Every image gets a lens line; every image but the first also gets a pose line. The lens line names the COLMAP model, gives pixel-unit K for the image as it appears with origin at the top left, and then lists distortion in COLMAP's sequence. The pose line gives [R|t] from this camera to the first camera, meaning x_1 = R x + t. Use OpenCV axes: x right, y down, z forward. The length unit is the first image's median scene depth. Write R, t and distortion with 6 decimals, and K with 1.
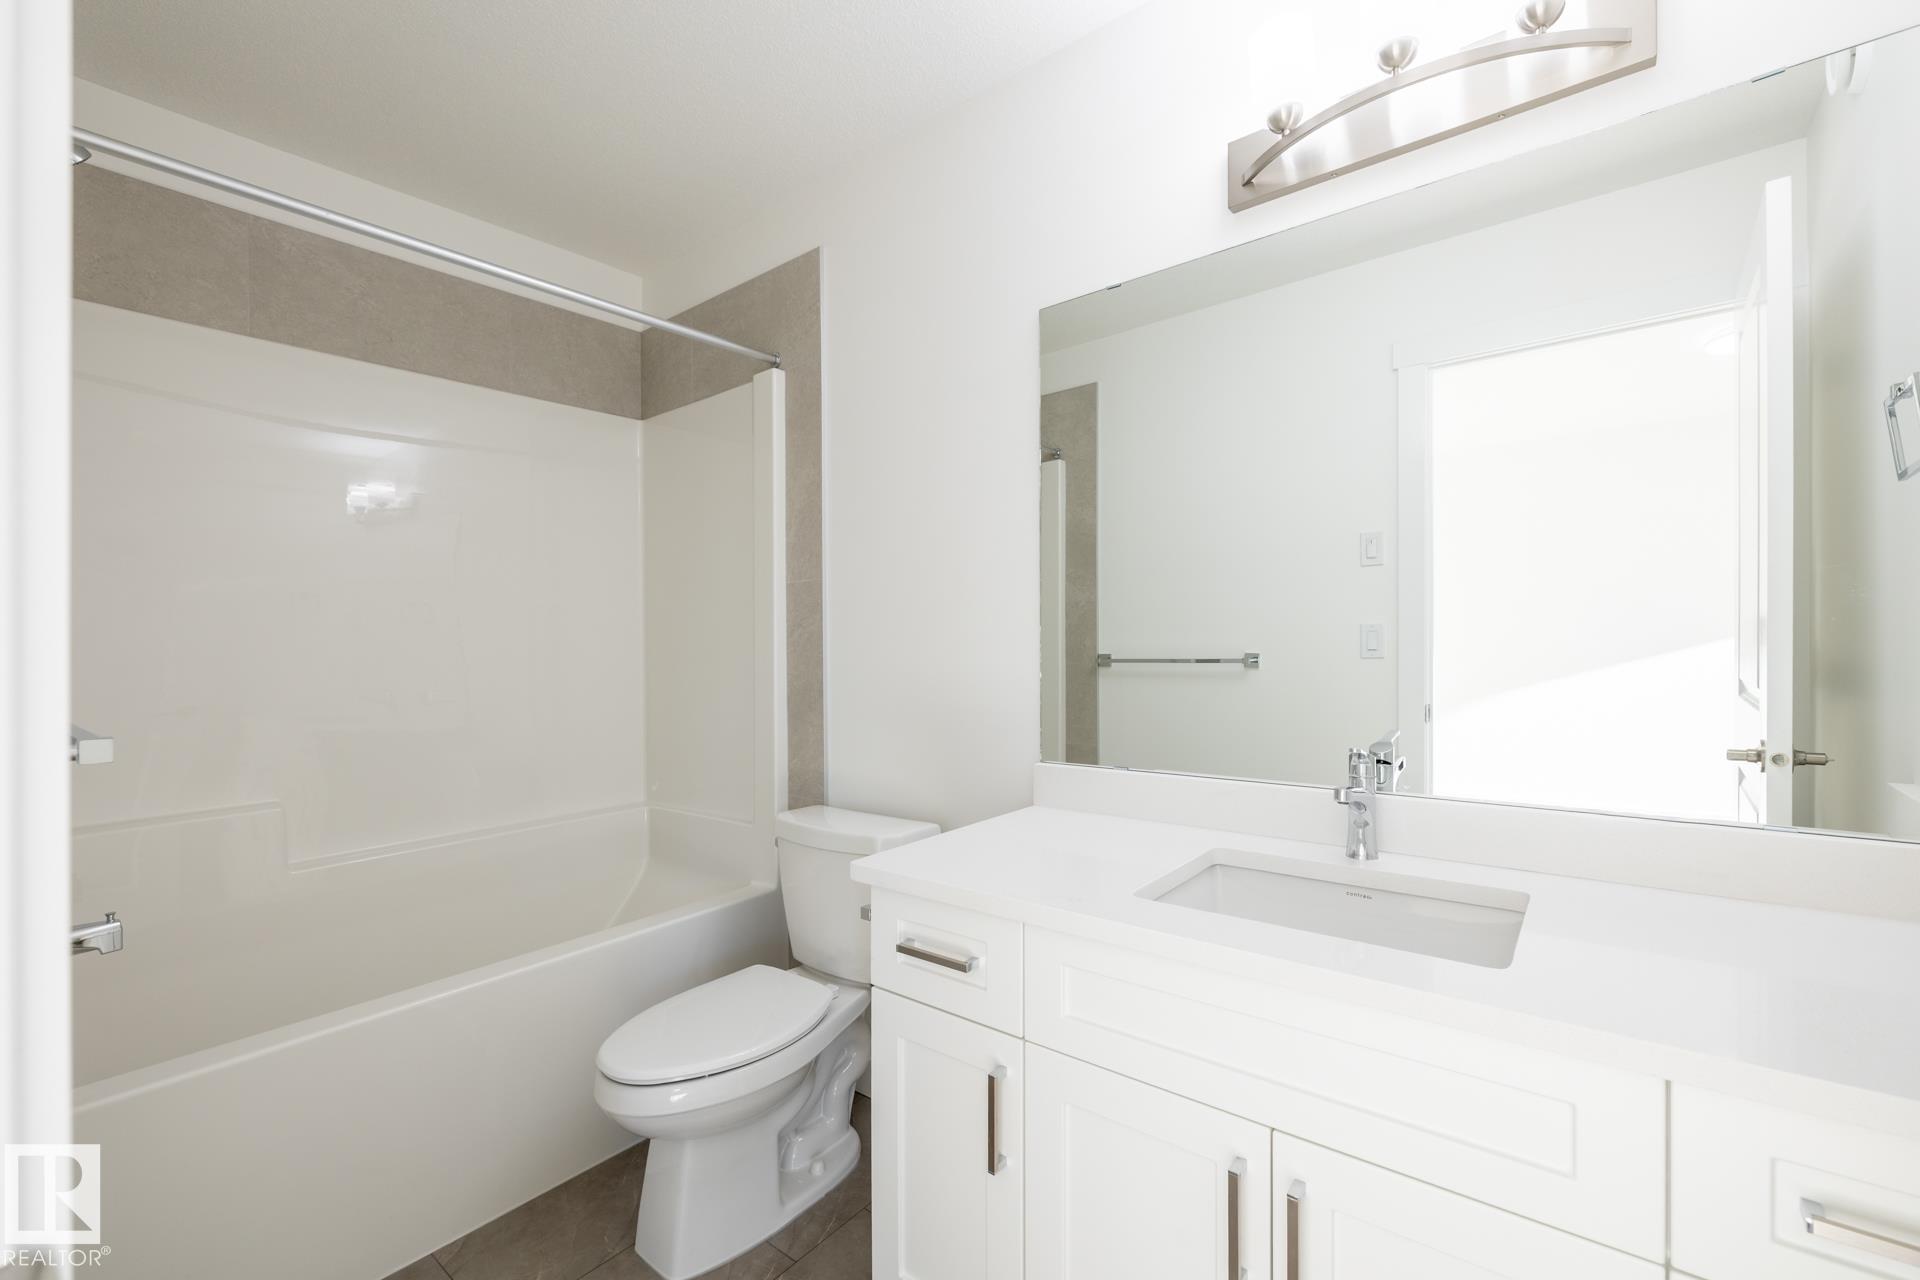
lens RADIAL K [[809.9, 0, 960.0], [0, 809.9, 640.0], [0, 0, 1]] dist [0.000218, -0.000172]
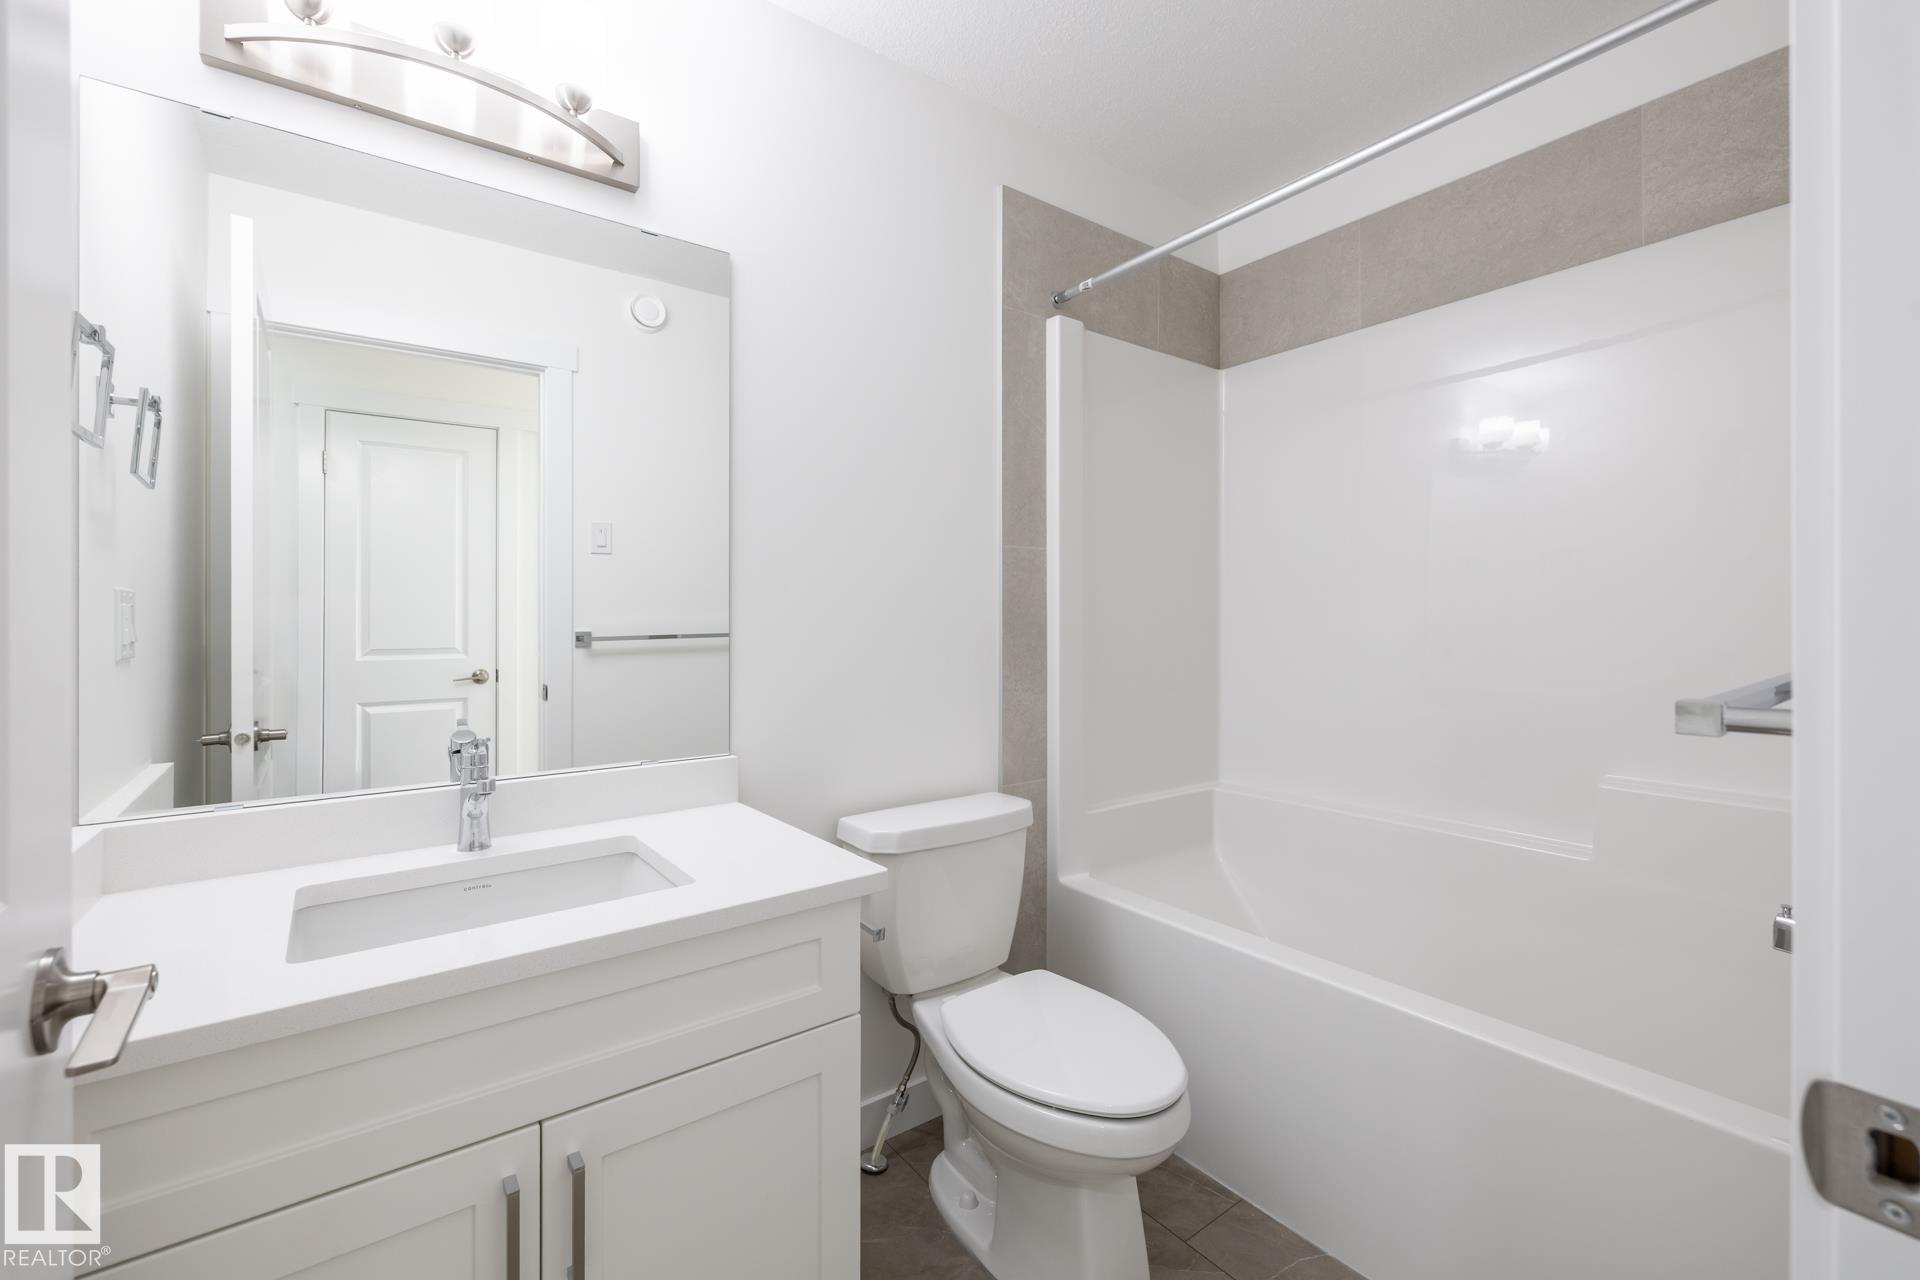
lens RADIAL K [[817.4, 0, 960.6], [0, 817.4, 623.1], [0, 0, 1]] dist [-0.000706, -0.000106]
pose [[0.231802, 0.013736, 0.972666, -0.335452], [0.004384, 0.999875, -0.015165, 0.013643], [-0.972753, 0.007779, 0.231713, 0.201236]]
